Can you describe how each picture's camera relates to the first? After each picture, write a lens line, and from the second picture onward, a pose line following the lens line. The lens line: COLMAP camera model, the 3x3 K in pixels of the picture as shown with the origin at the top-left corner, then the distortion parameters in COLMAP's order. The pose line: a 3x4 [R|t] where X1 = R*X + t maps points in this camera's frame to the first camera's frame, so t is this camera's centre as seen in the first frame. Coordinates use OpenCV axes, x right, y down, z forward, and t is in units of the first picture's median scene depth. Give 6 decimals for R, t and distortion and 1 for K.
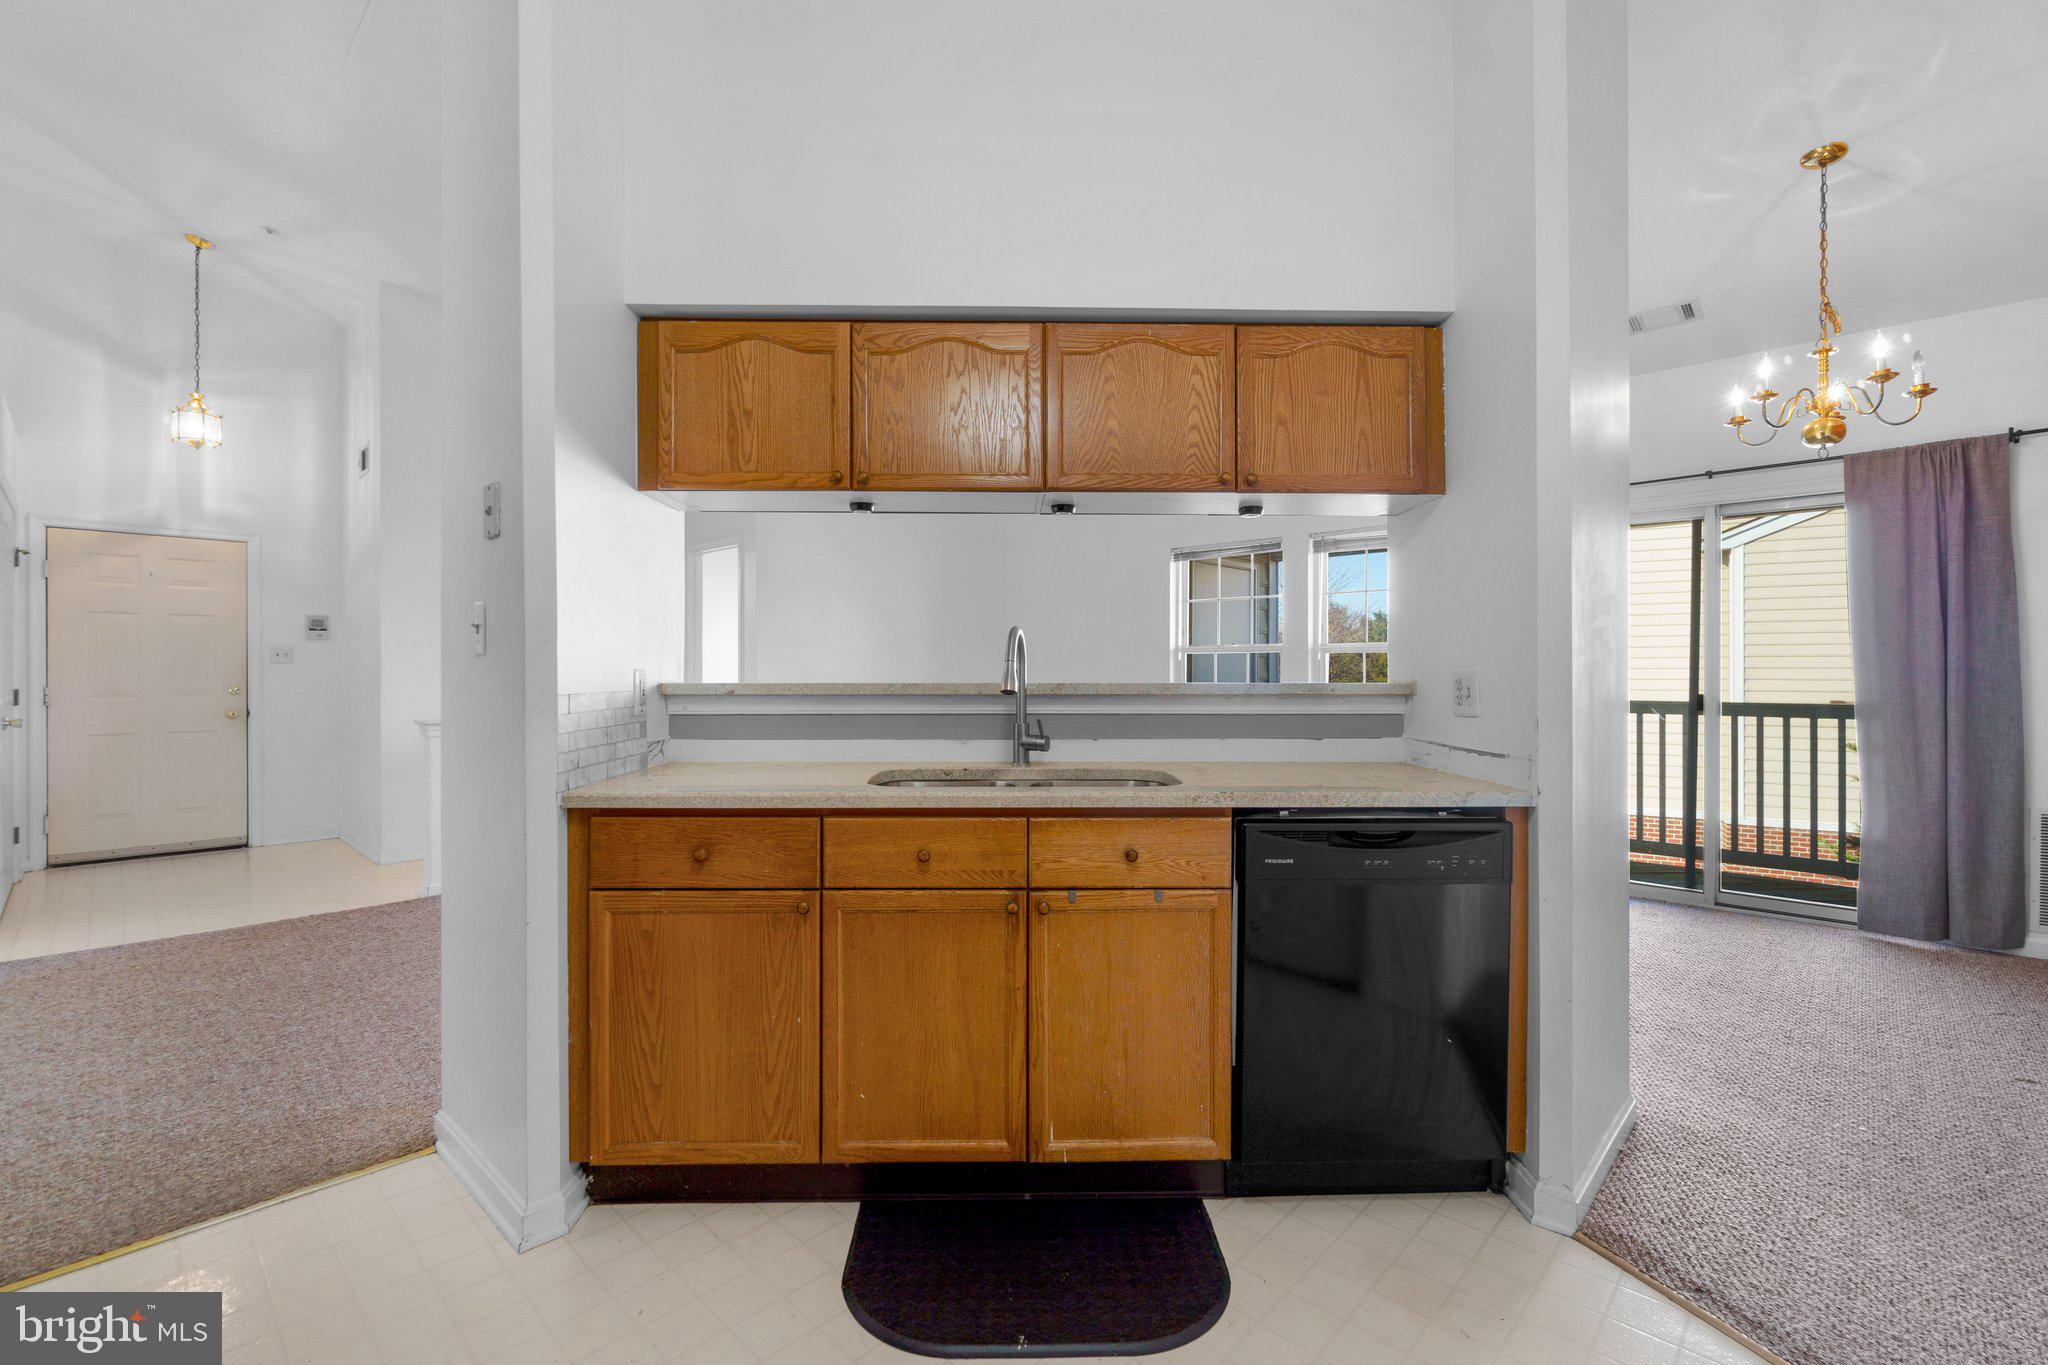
lens RADIAL K [[886.0, 0, 1028.1], [0, 886.0, 679.5], [0, 0, 1]] dist [-0.006275, 0.001762]
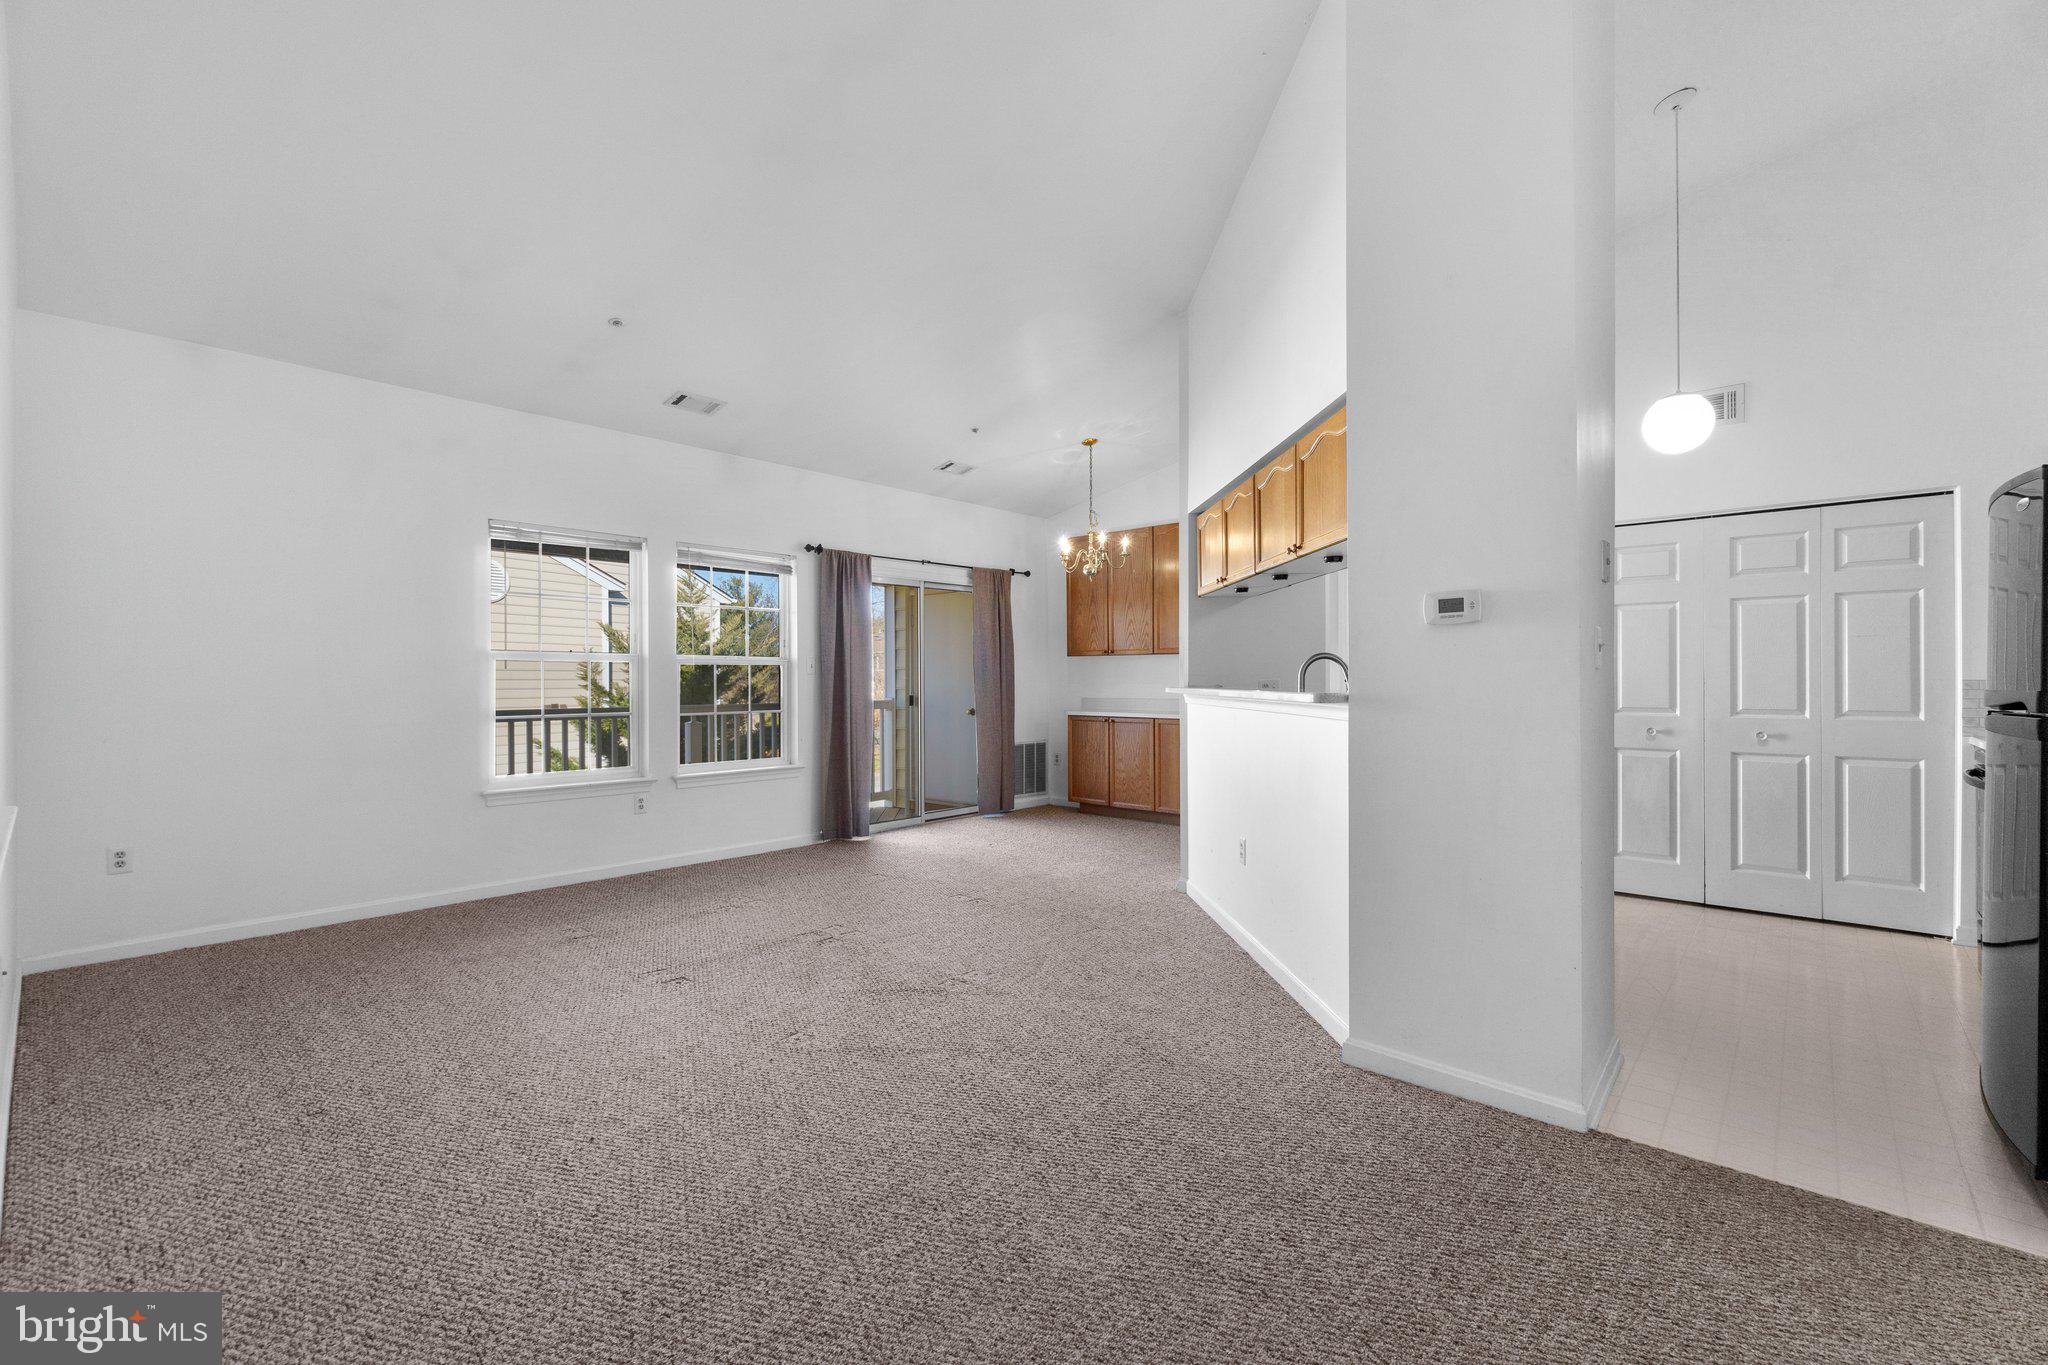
lens RADIAL K [[886.0, 0, 1016.0], [0, 886.0, 672.8], [0, 0, 1]] dist [-0.006275, 0.001762]
pose [[-0.031915, 0.004451, 0.999481, -1.545435], [0.014429, 0.999888, -0.003992, -0.025953], [-0.999386, 0.014295, -0.031975, 1.521436]]
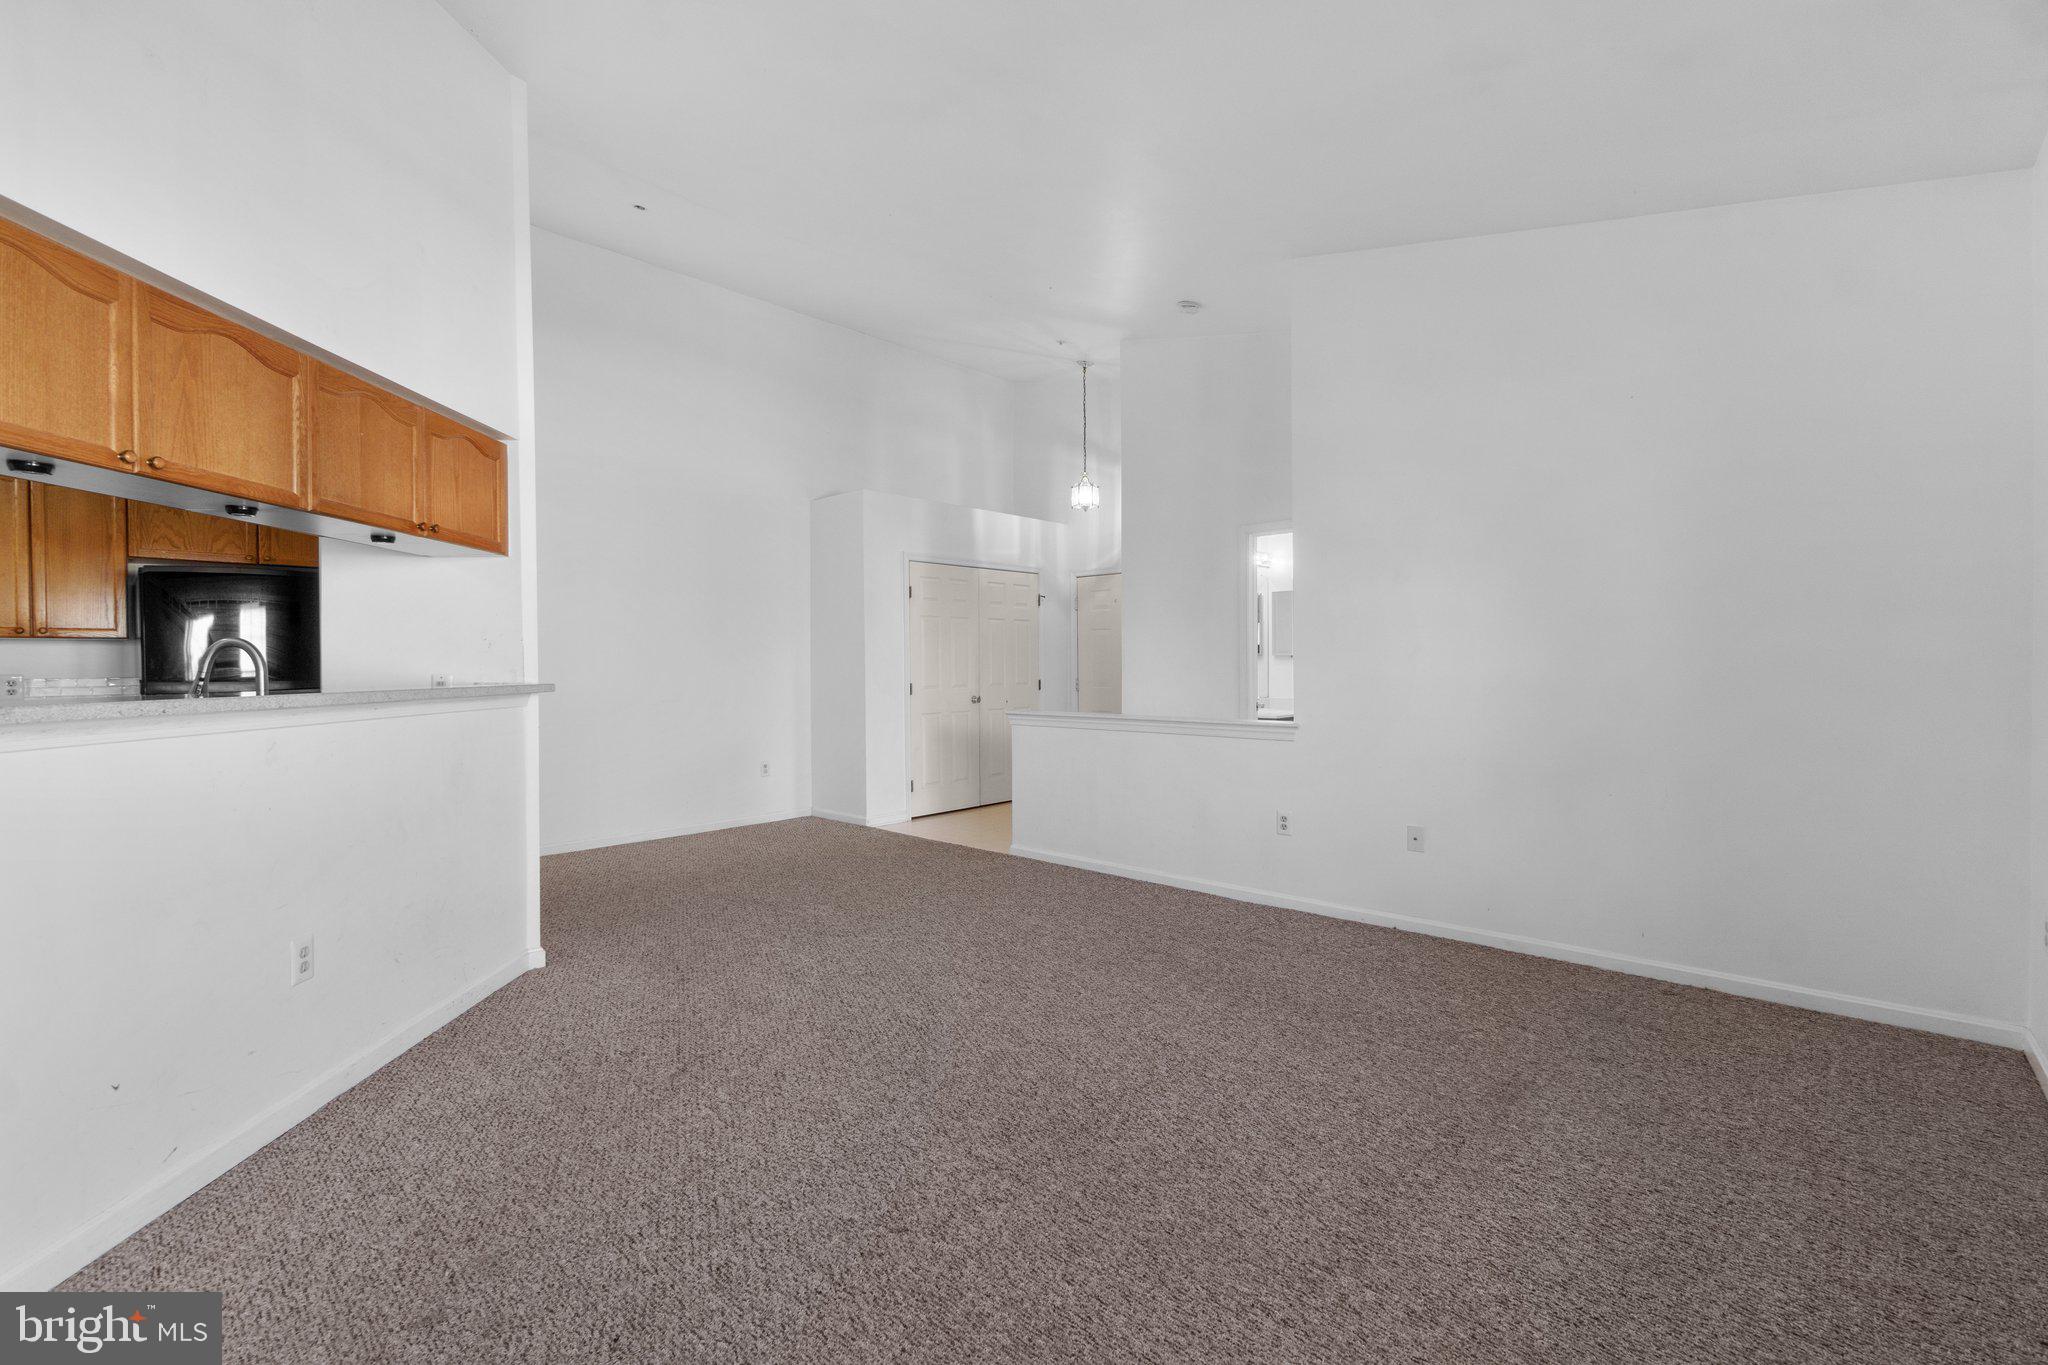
lens RADIAL K [[886.0, 0, 1014.6], [0, 886.0, 681.5], [0, 0, 1]] dist [-0.006275, 0.001762]
pose [[0.016049, 0.016807, -0.999730, 0.998497], [-0.004569, 0.999850, 0.016735, -0.027211], [0.999861, 0.004299, 0.016123, 1.823774]]
